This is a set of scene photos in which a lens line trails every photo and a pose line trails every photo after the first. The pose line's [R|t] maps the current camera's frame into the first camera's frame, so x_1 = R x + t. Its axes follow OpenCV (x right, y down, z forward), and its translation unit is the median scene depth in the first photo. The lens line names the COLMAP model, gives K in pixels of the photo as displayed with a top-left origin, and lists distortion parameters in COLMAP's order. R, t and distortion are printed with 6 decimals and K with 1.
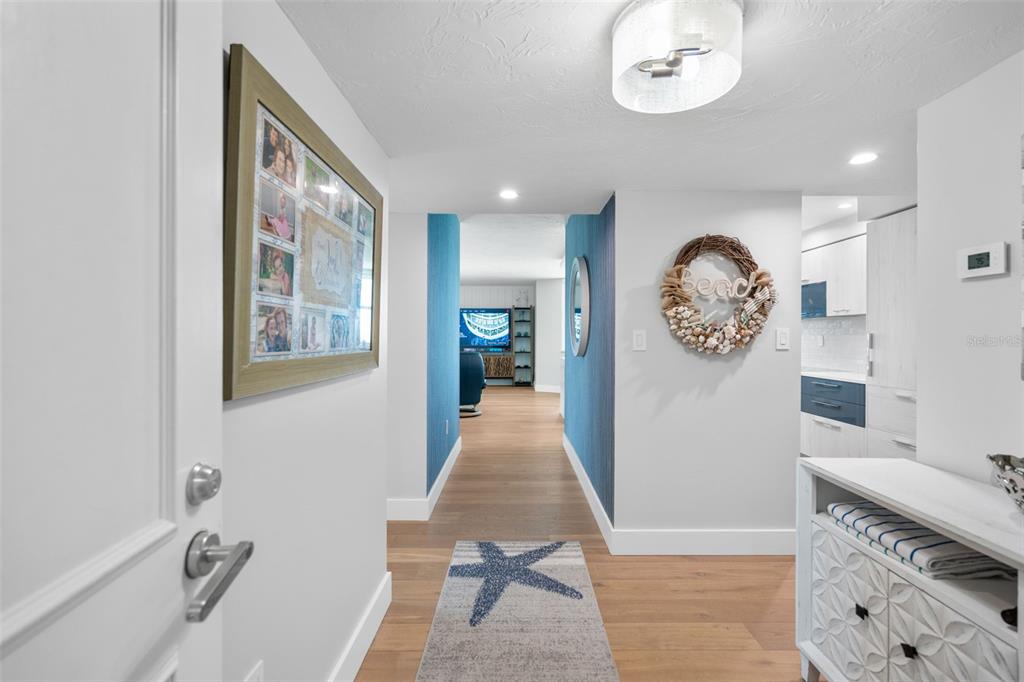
lens RADIAL K [[471.1, 0, 515.7], [0, 471.1, 336.4], [0, 0, 1]] dist [0.001658, 0.000729]
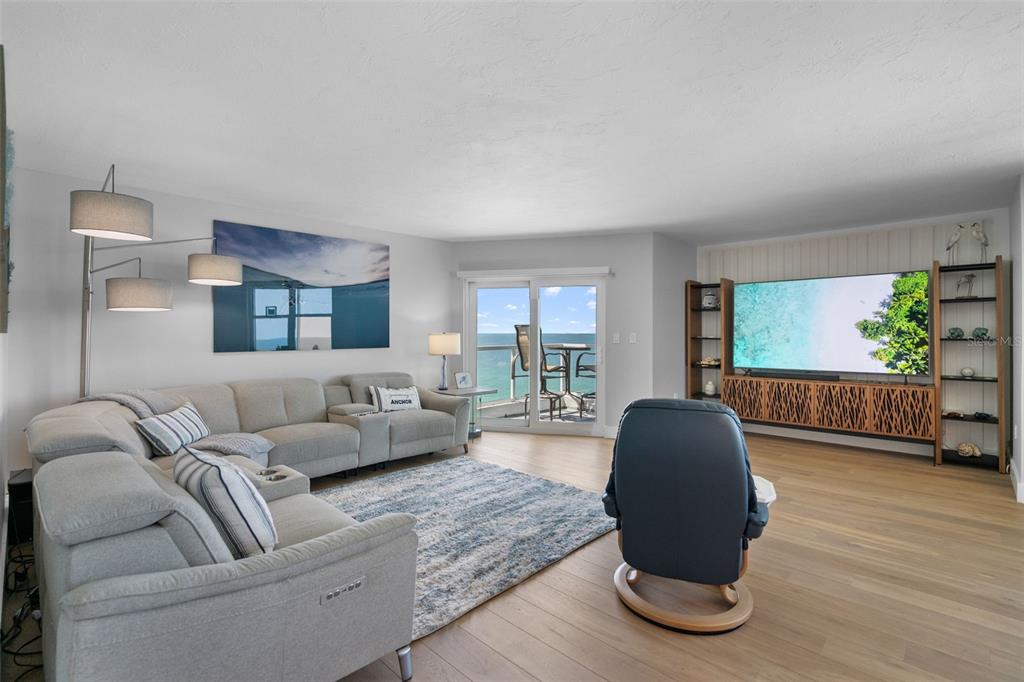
lens RADIAL K [[471.1, 0, 510.1], [0, 471.1, 335.4], [0, 0, 1]] dist [0.001658, 0.000729]
pose [[0.718717, -0.003515, -0.695294, 0.013976], [0.006300, 0.999979, 0.001458, -0.005556], [0.695274, -0.005428, 0.718724, 0.451765]]
